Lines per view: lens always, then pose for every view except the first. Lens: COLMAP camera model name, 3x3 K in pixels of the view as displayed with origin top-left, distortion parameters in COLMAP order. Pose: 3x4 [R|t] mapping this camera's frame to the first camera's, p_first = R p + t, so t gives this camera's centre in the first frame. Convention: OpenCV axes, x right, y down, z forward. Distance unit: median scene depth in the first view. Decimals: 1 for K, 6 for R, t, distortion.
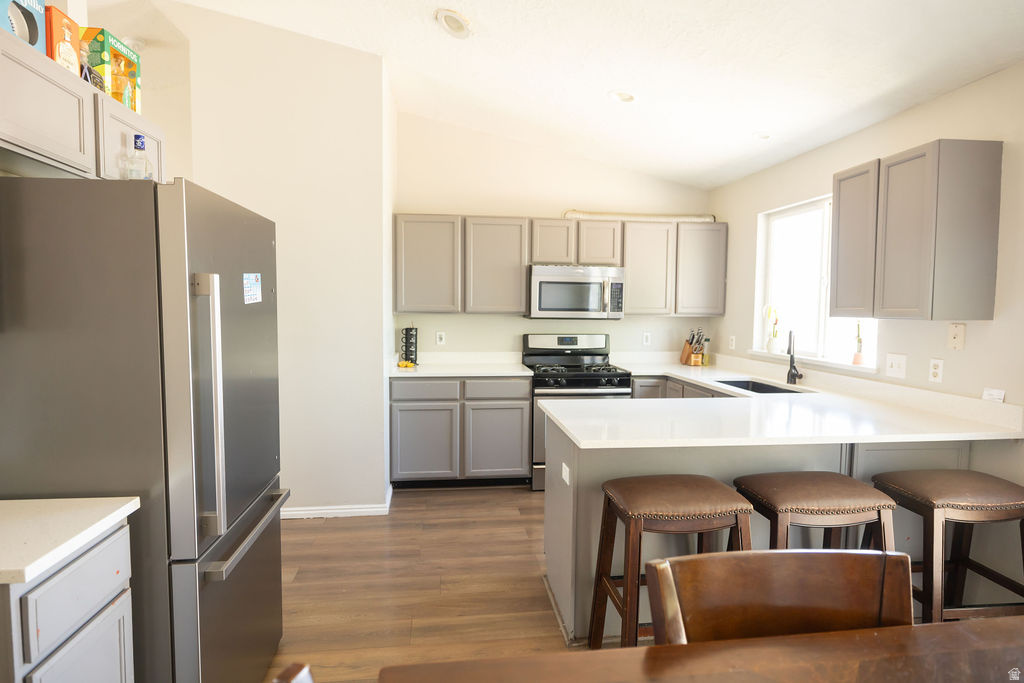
lens RADIAL K [[558.8, 0, 509.0], [0, 558.8, 338.8], [0, 0, 1]] dist [-0.008772, -0.001005]
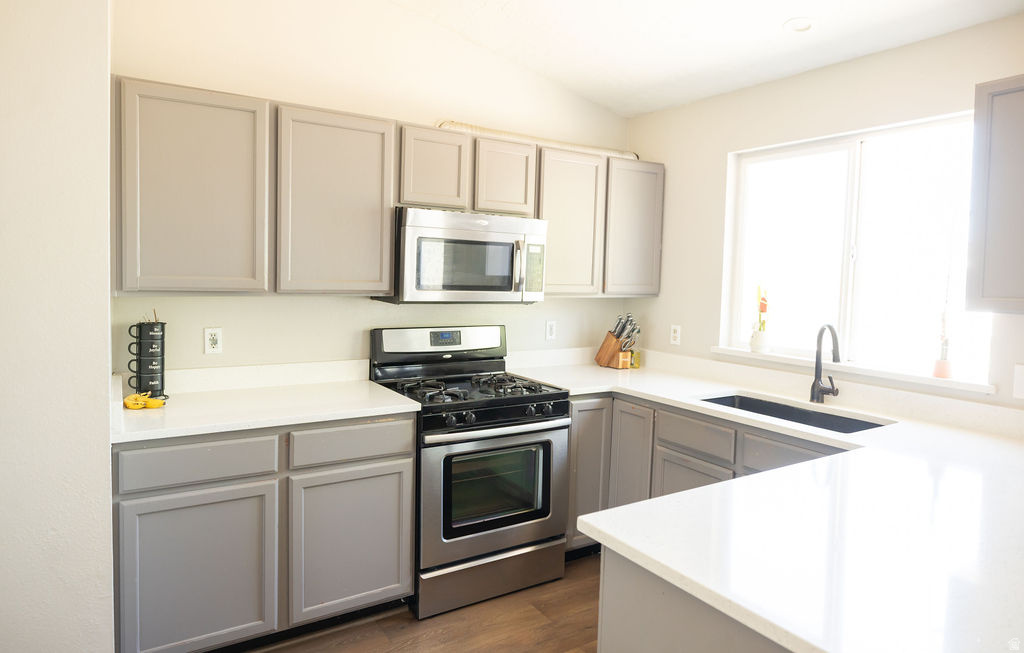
lens RADIAL K [[621.1, 0, 505.0], [0, 621.1, 302.9], [0, 0, 1]] dist [-0.004243, 0.001401]
pose [[0.903831, -0.006868, 0.427834, -0.133659], [0.007938, 0.999968, -0.000717, -0.035837], [-0.427815, 0.004045, 0.903857, 0.399758]]
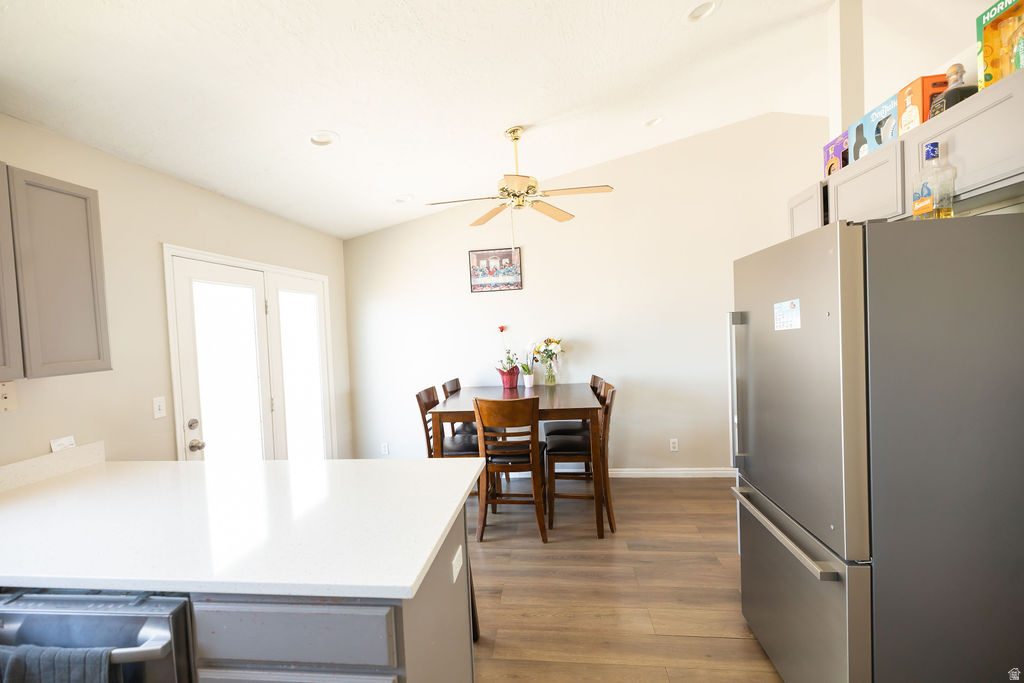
lens RADIAL K [[431.5, 0, 509.1], [0, 431.5, 340.2], [0, 0, 1]] dist [-0.000584, 0.000630]
pose [[-0.970742, 0.028864, 0.238383, -0.067913], [0.051560, 0.994649, 0.089527, -0.064963], [-0.234524, 0.099199, -0.967036, 0.858541]]
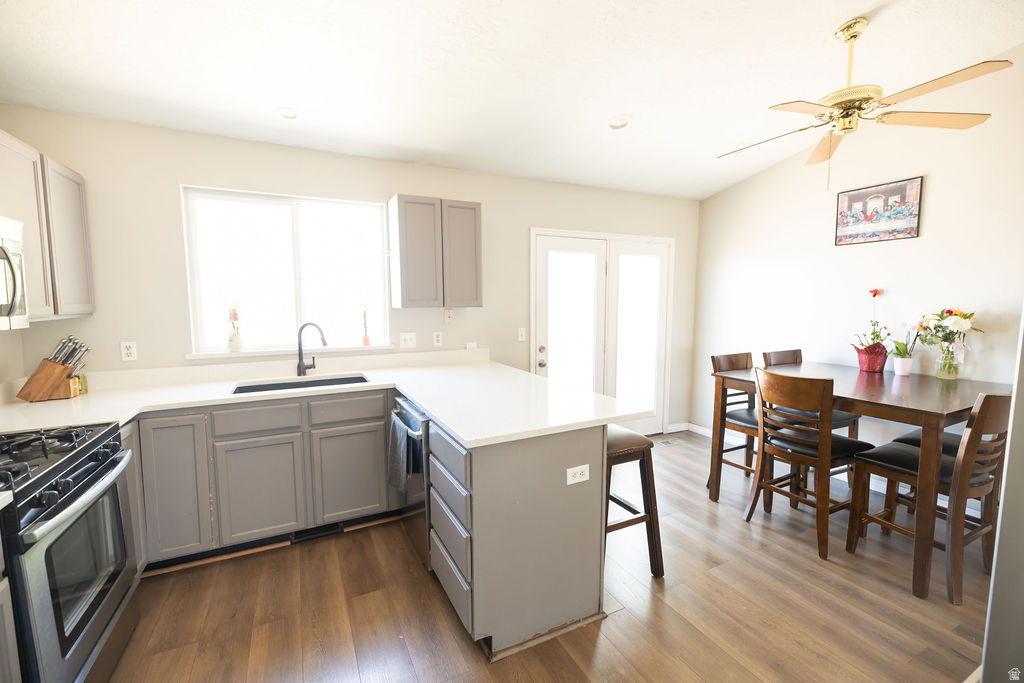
lens RADIAL K [[431.5, 0, 511.0], [0, 431.5, 342.0], [0, 0, 1]] dist [-0.000584, 0.000630]
pose [[-0.341984, -0.100027, 0.934367, -0.300312], [0.056930, 0.990287, 0.126851, -0.049602], [-0.937980, 0.096574, -0.332968, 0.749862]]
